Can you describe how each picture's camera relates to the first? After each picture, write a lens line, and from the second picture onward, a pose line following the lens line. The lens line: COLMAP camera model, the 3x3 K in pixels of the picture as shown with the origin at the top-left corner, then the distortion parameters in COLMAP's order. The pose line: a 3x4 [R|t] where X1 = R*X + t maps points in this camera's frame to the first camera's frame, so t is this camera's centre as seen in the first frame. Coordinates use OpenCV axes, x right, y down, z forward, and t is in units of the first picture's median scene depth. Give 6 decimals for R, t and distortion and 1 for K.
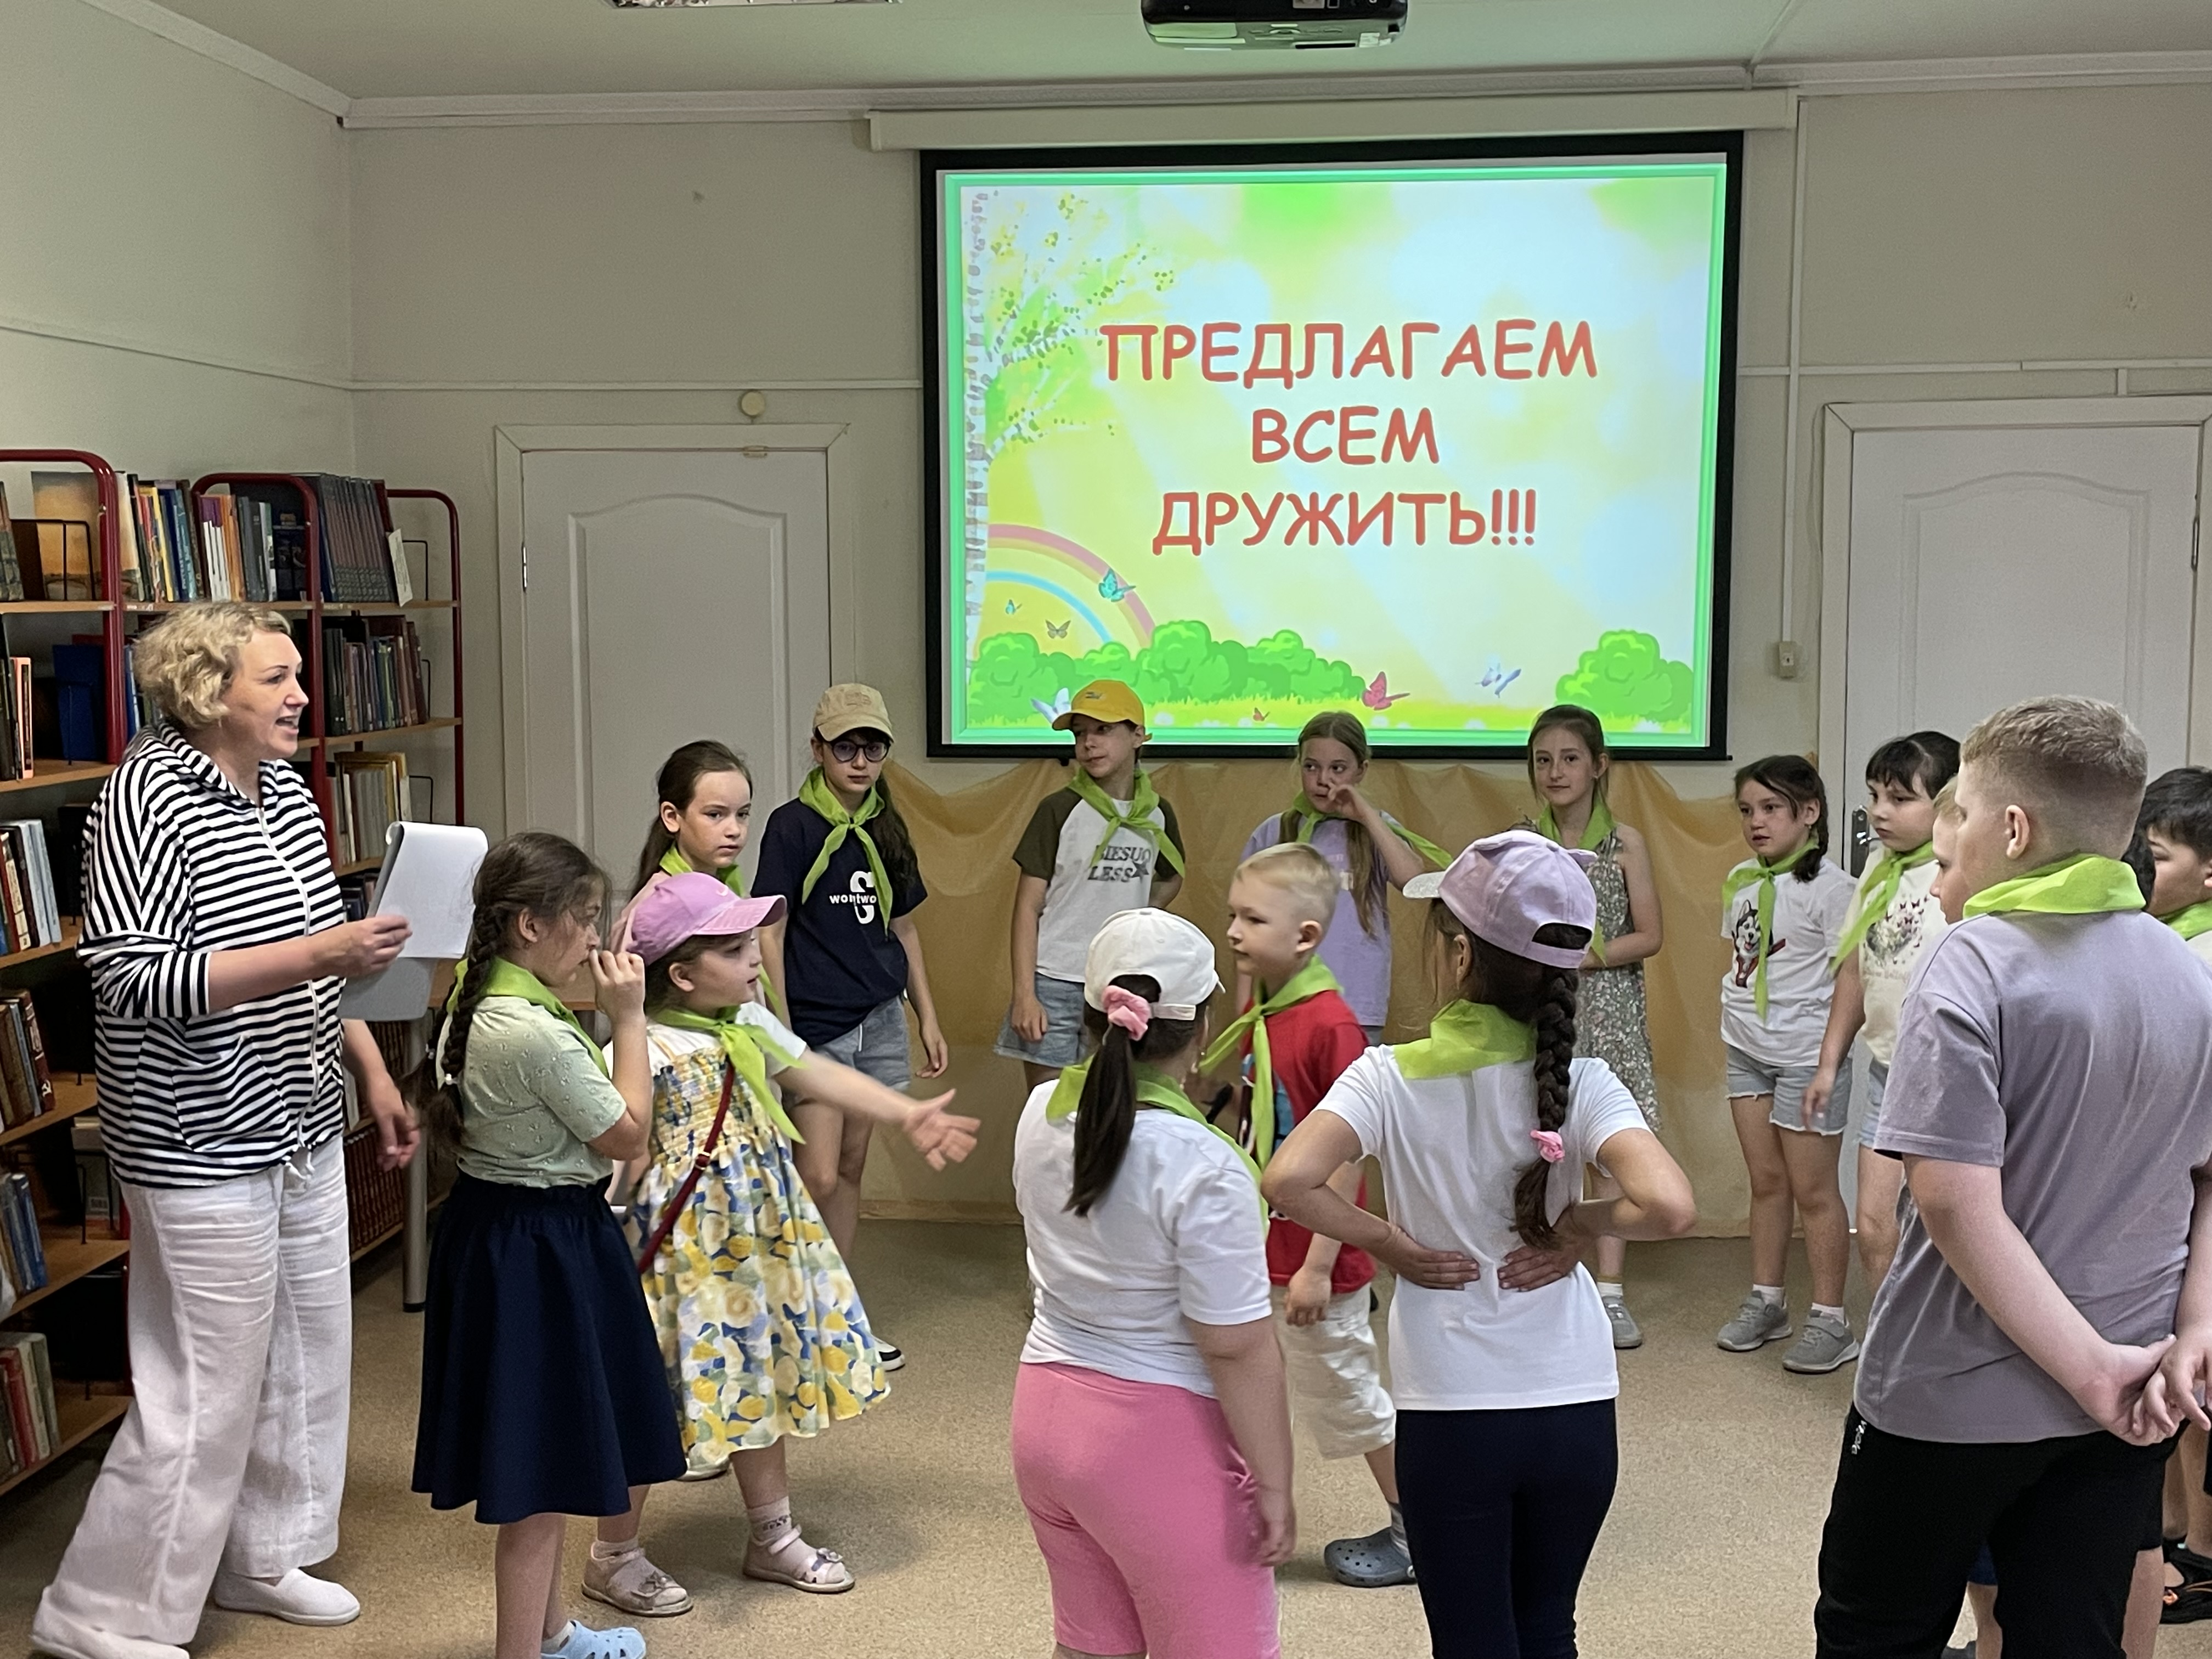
lens RADIAL K [[2501.0, 0, 1086.4], [0, 2501.0, 835.8], [0, 0, 1]] dist [0.067491, 0.000000]
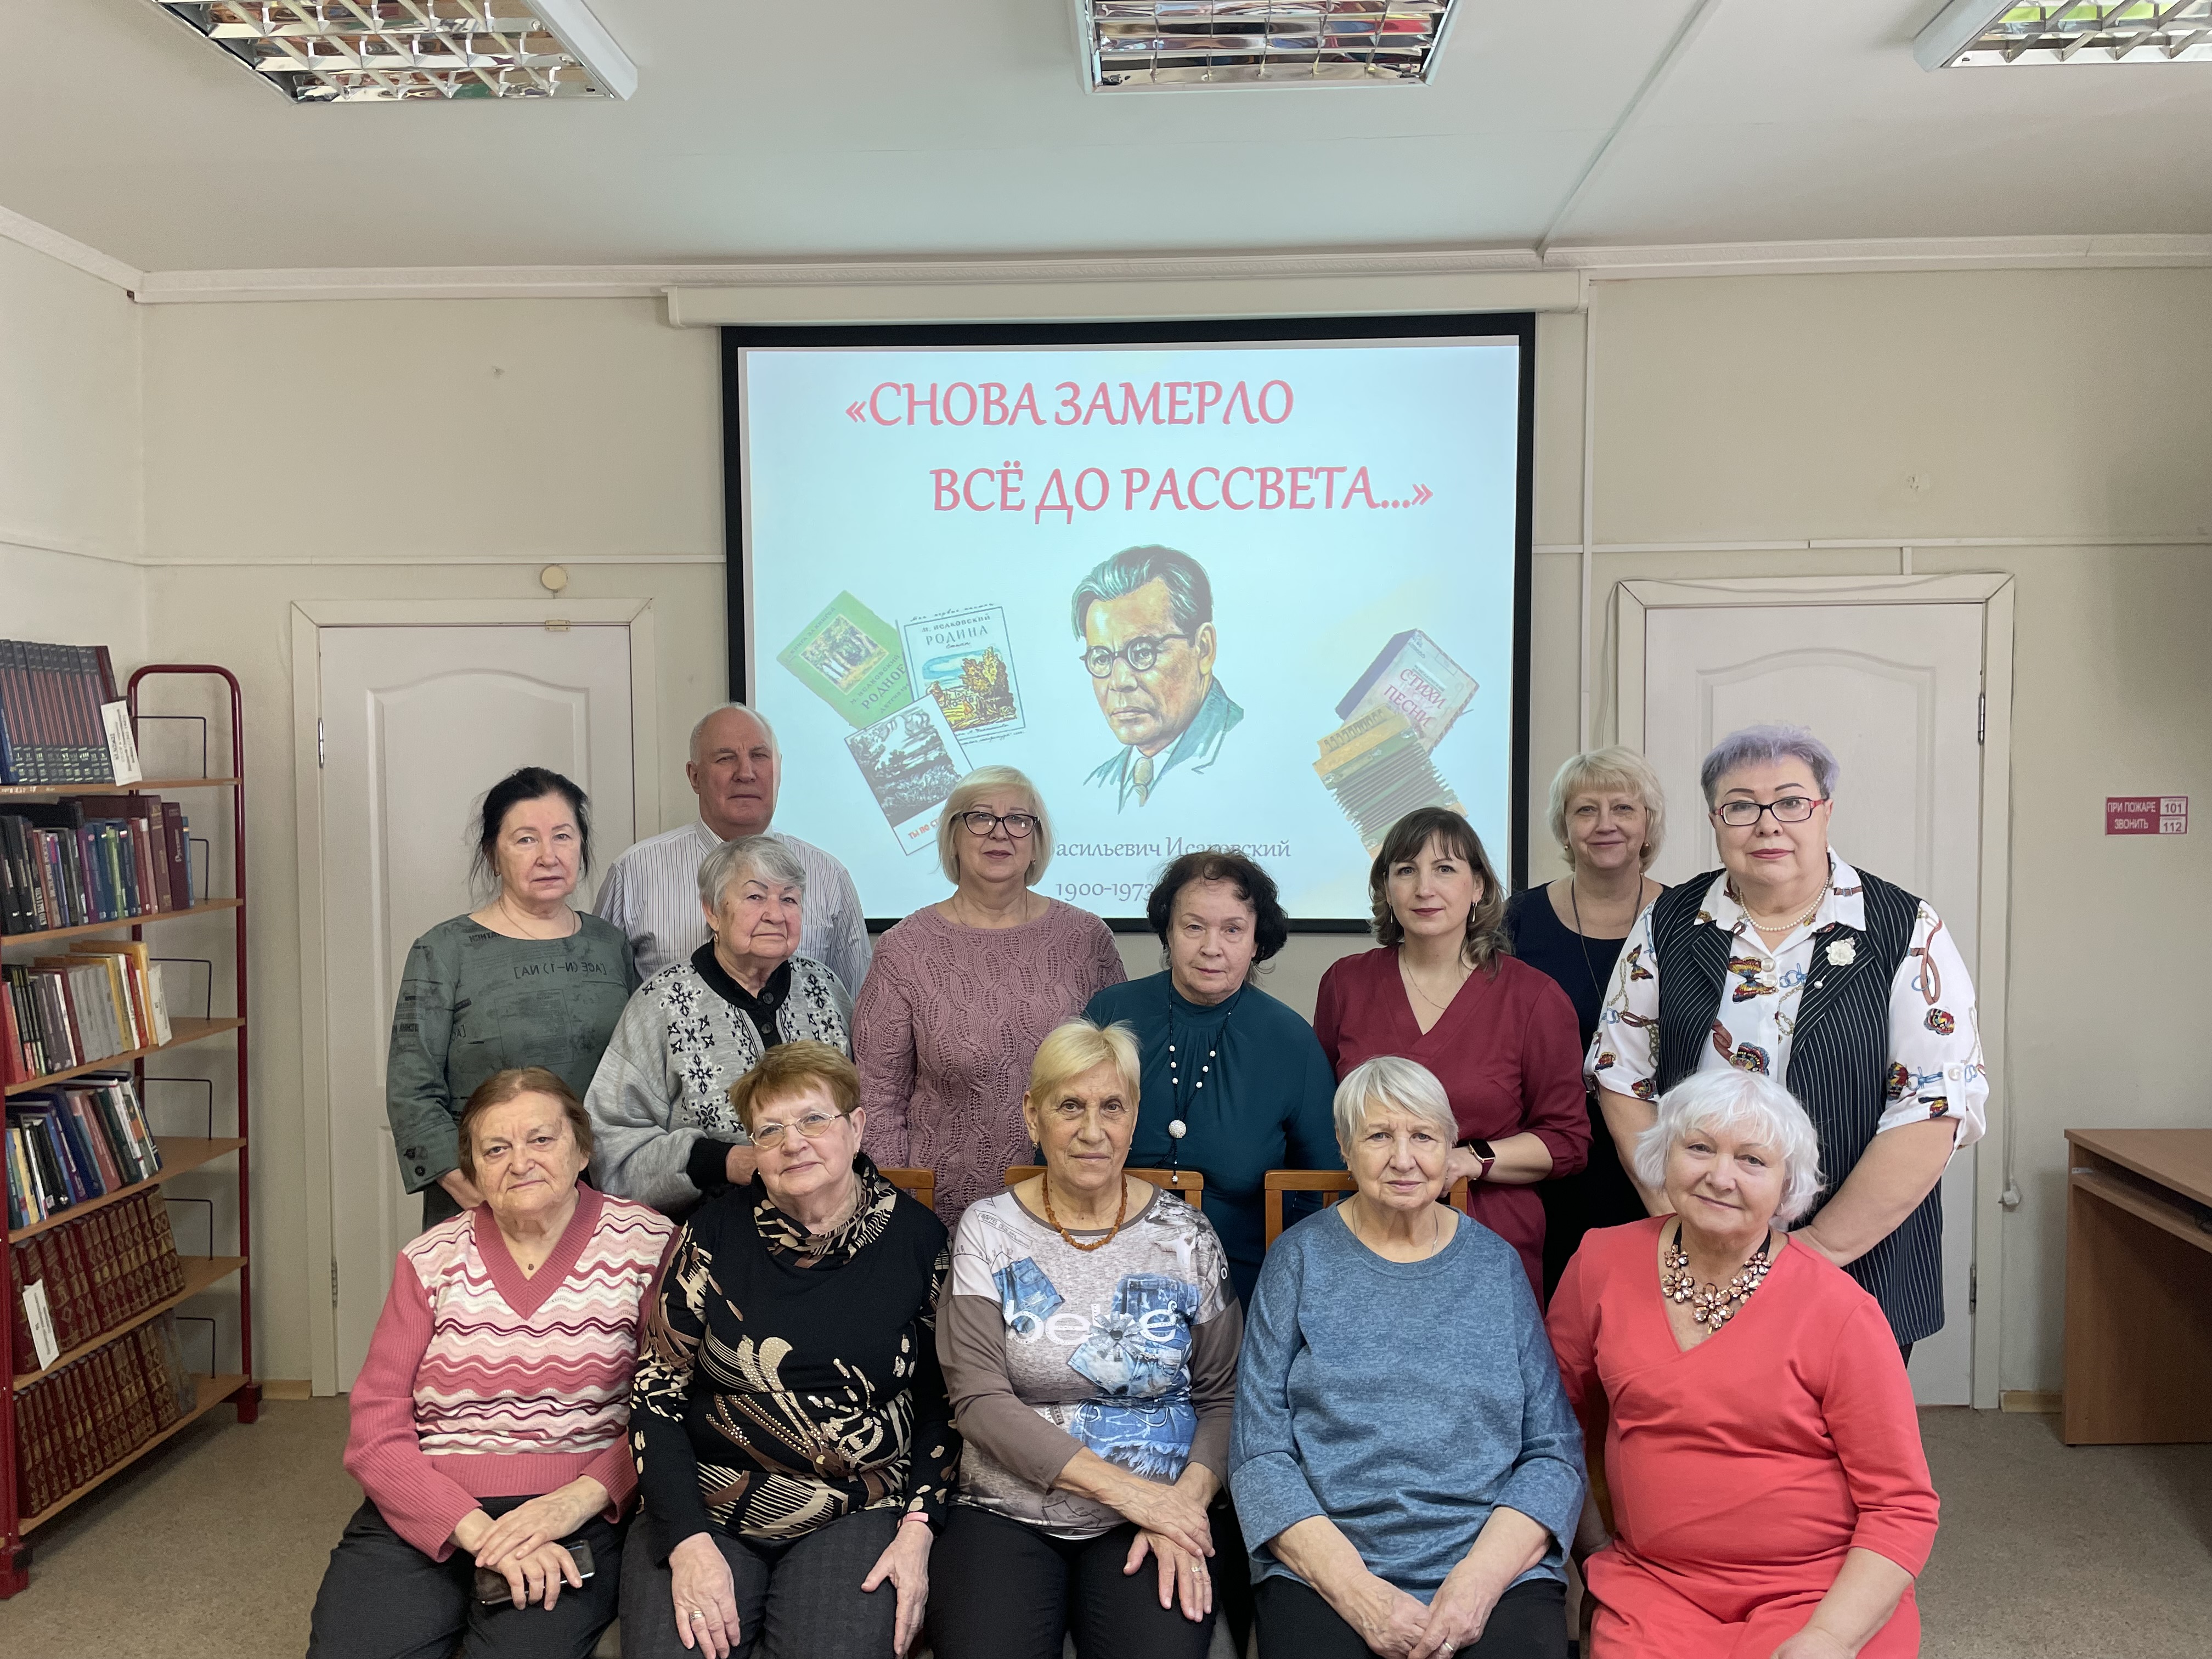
lens RADIAL K [[1664.2, 0, 1102.7], [0, 1664.2, 818.8], [0, 0, 1]] dist [0.040299, -0.025932]
pose [[0.998292, -0.005120, 0.058200, 0.048136], [0.008391, 0.998390, -0.056101, -0.041443], [-0.057819, 0.056494, 0.996727, 0.360153]]
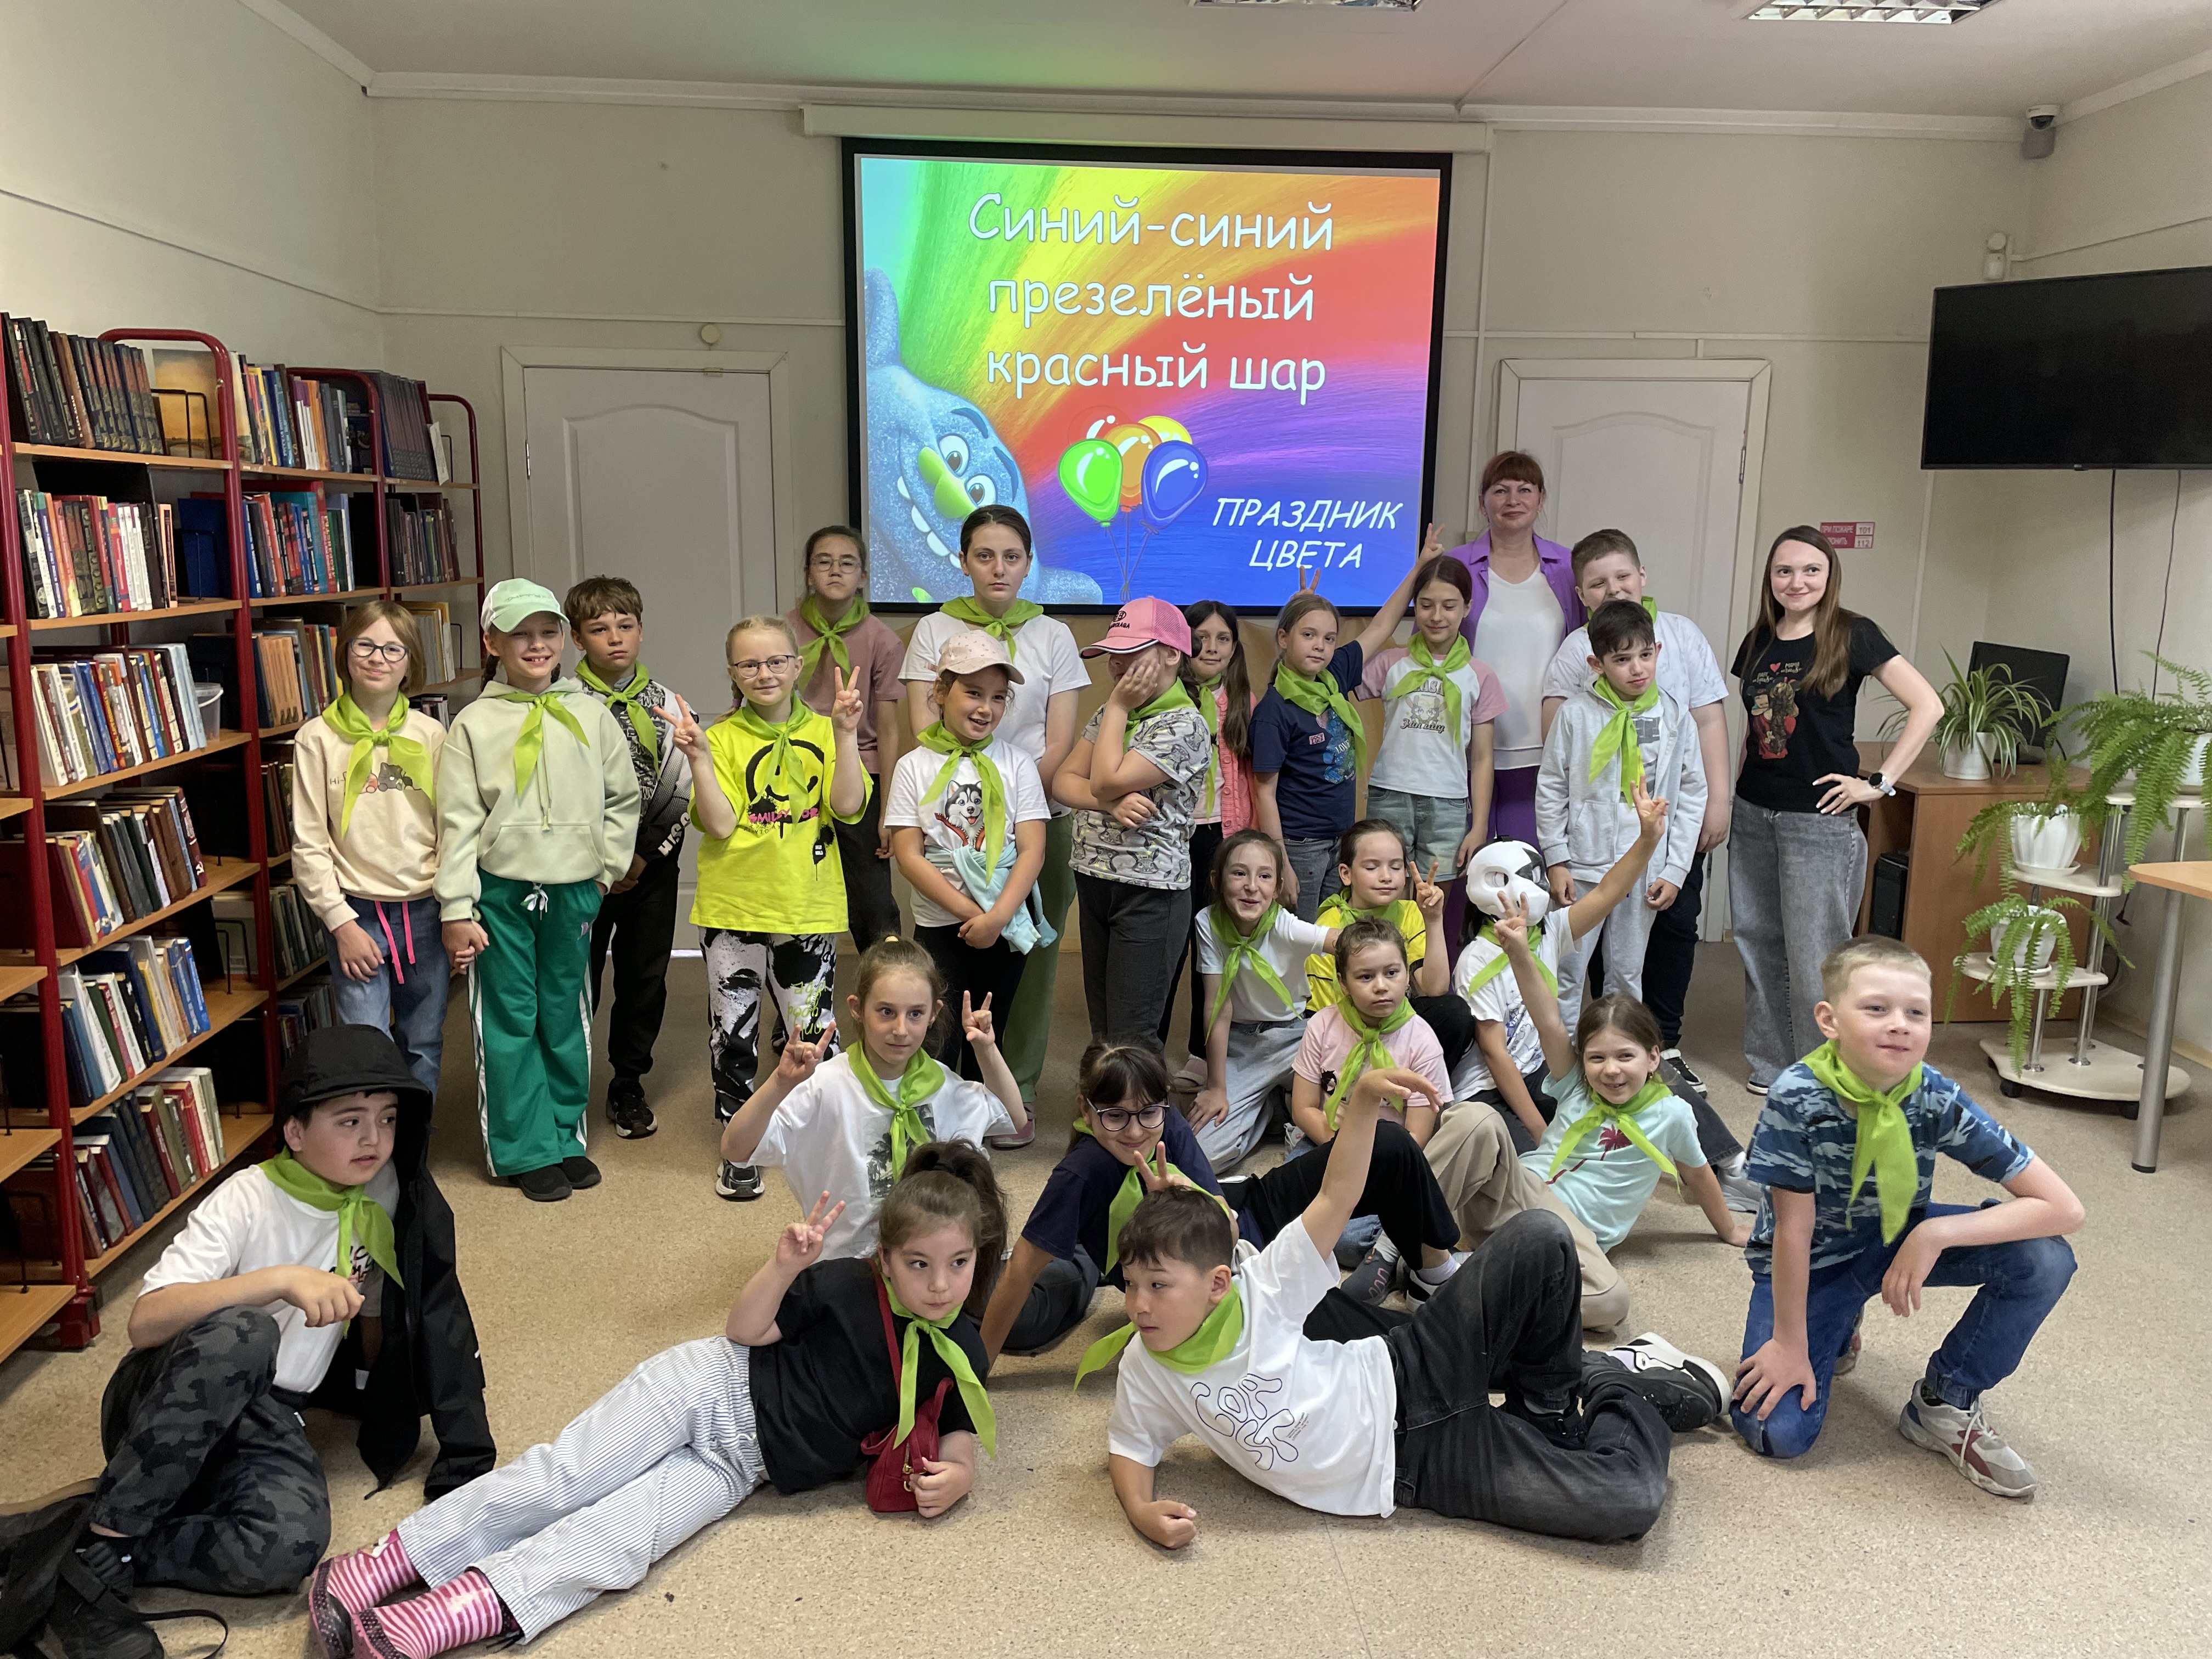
lens RADIAL K [[1664.2, 0, 1098.4], [0, 1664.2, 830.3], [0, 0, 1]] dist [0.040299, -0.025932]
pose [[0.985599, -0.016930, 0.168251, -0.092072], [0.002905, 0.996524, 0.083257, 0.012160], [-0.169076, -0.081569, 0.982222, 0.106934]]
